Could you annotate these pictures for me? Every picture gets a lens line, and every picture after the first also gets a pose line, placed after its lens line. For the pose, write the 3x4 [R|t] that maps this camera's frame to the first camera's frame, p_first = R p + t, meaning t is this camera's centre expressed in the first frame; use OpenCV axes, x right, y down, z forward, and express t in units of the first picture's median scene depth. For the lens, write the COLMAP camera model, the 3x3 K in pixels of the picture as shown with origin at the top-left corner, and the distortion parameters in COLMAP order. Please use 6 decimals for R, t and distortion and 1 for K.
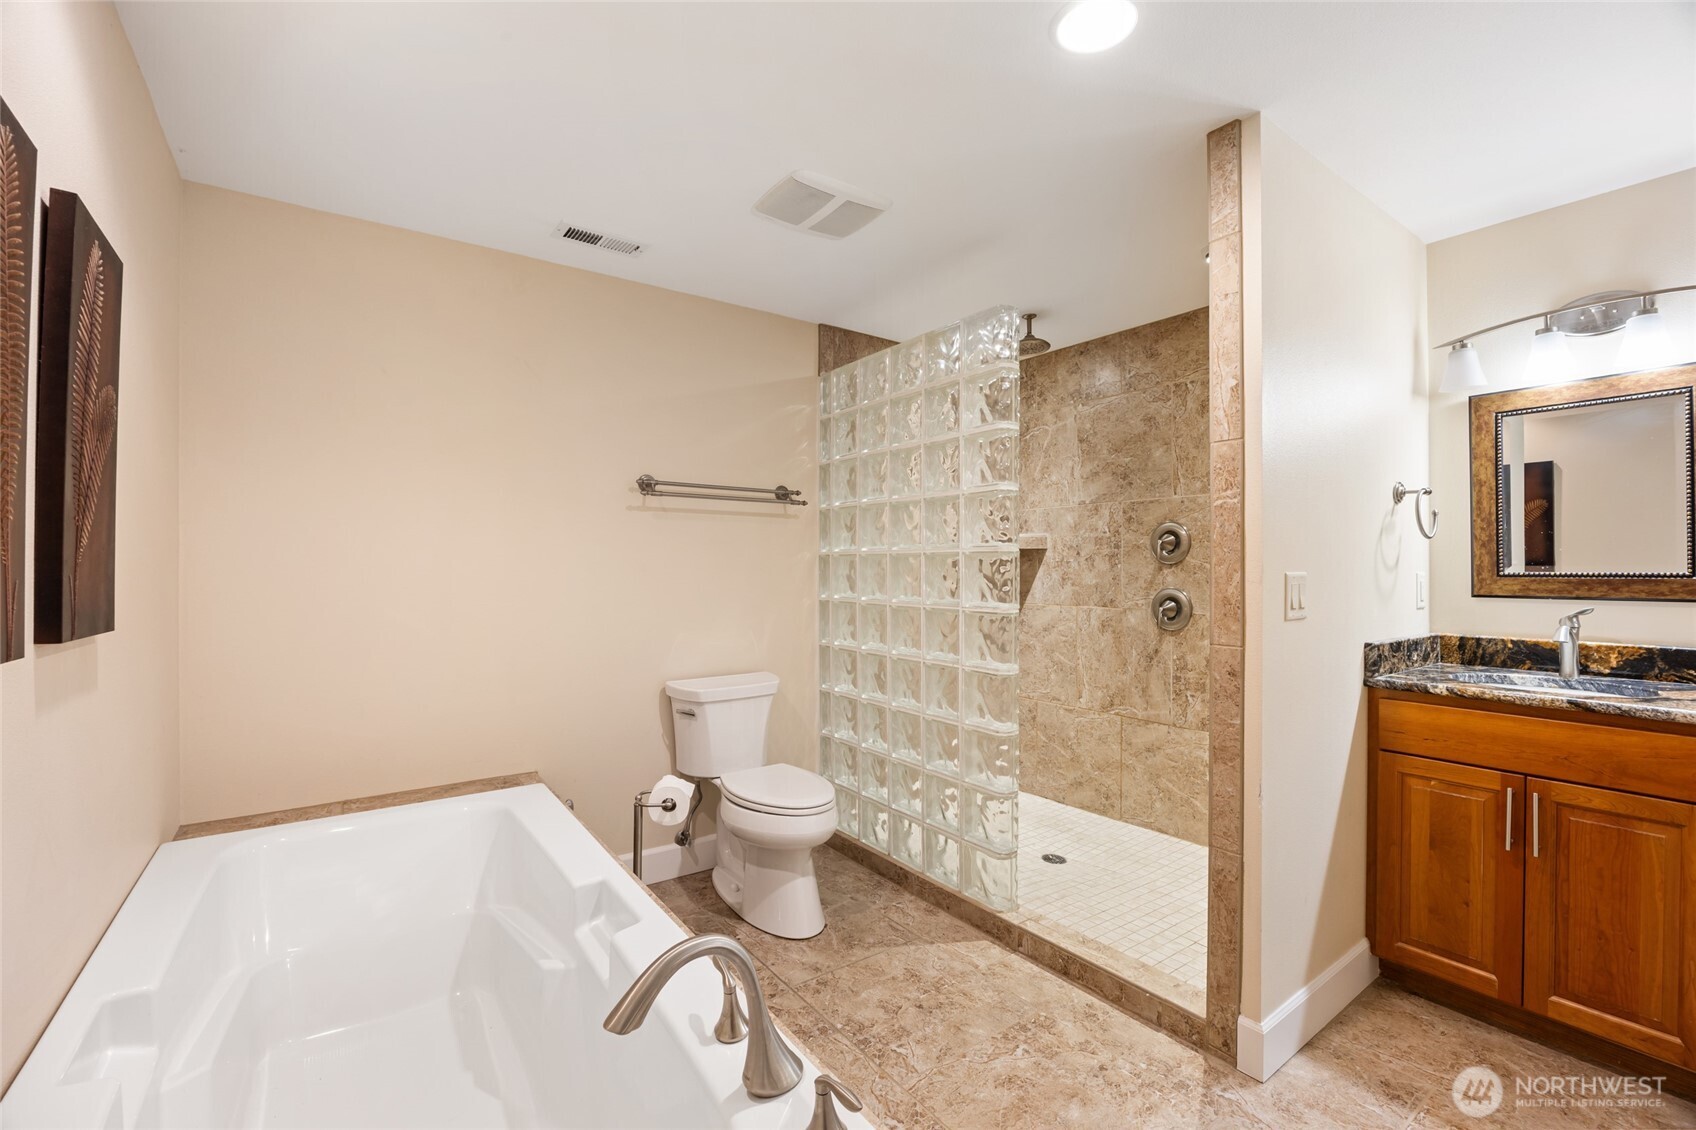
lens RADIAL K [[726.4, 0, 849.4], [0, 726.4, 558.7], [0, 0, 1]] dist [-0.016864, 0.001068]
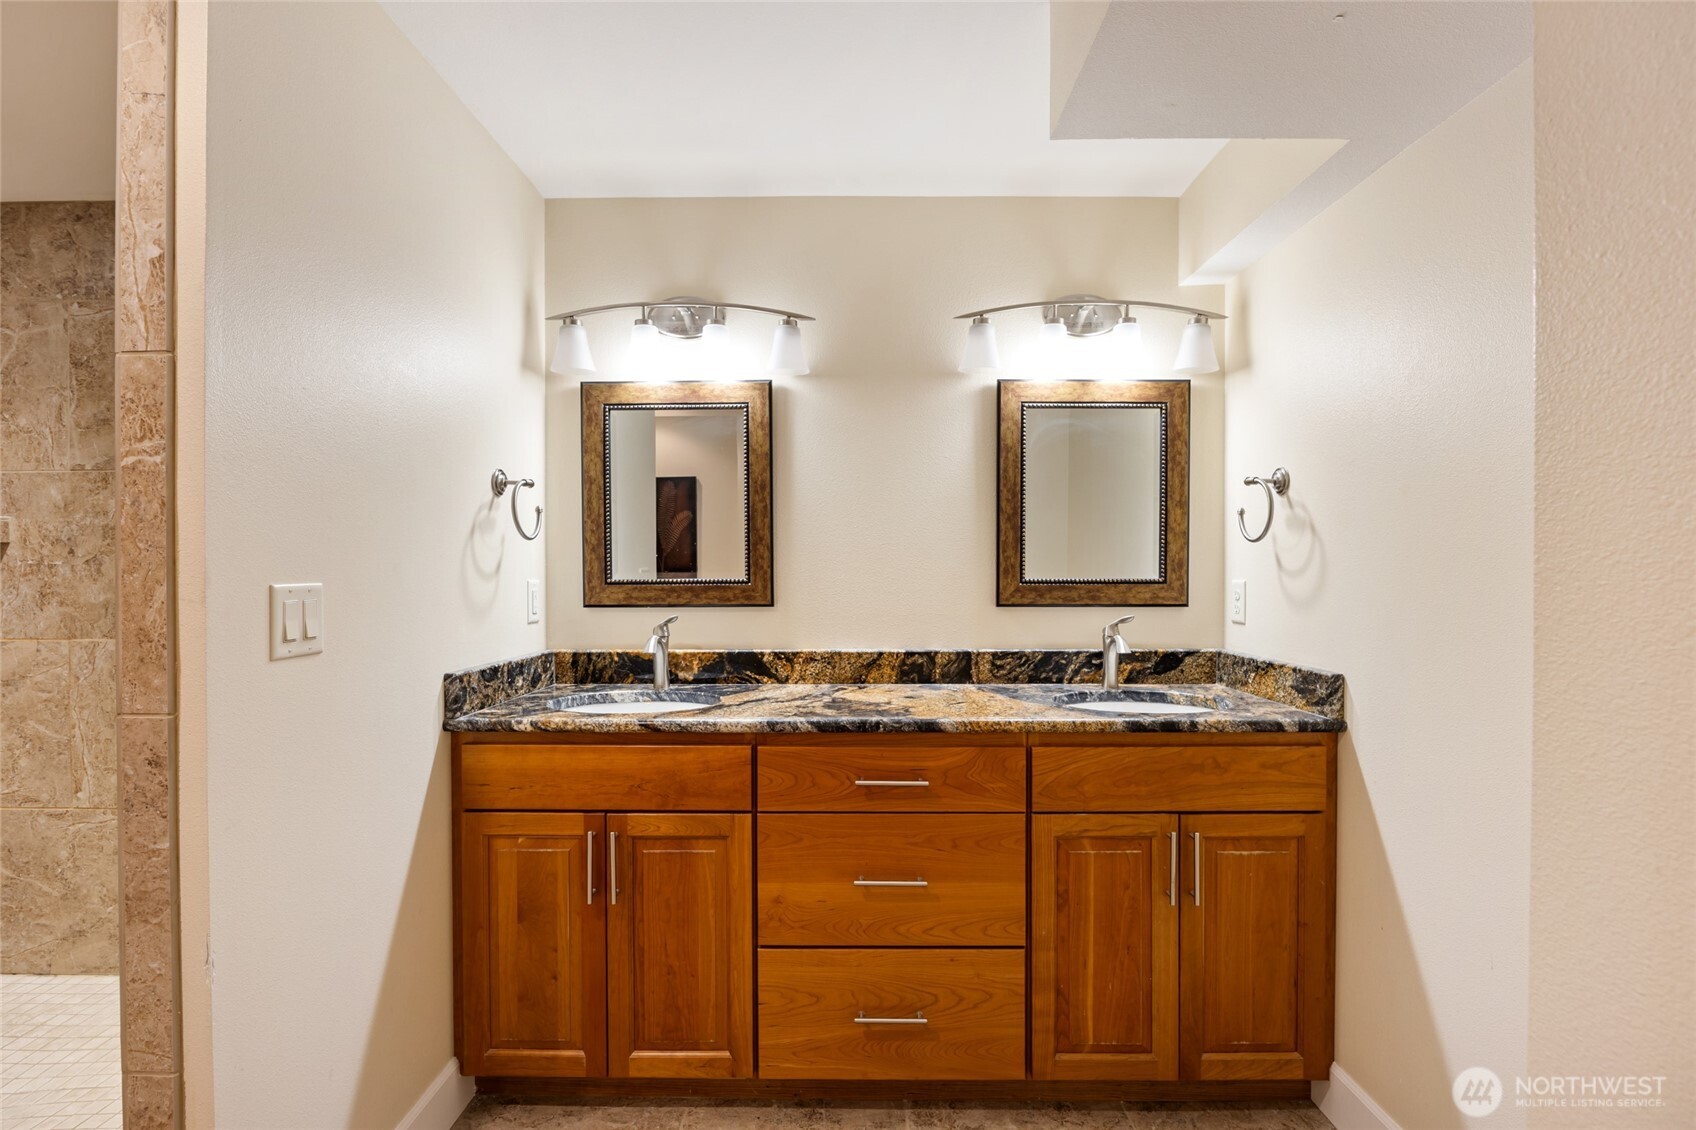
lens RADIAL K [[814.1, 0, 852.5], [0, 814.1, 530.2], [0, 0, 1]] dist [0.000293, -0.000300]
pose [[0.592096, 0.040455, 0.804851, 0.272990], [-0.007746, 0.998979, -0.044514, 0.000012], [-0.805830, 0.020122, 0.591805, 0.141509]]
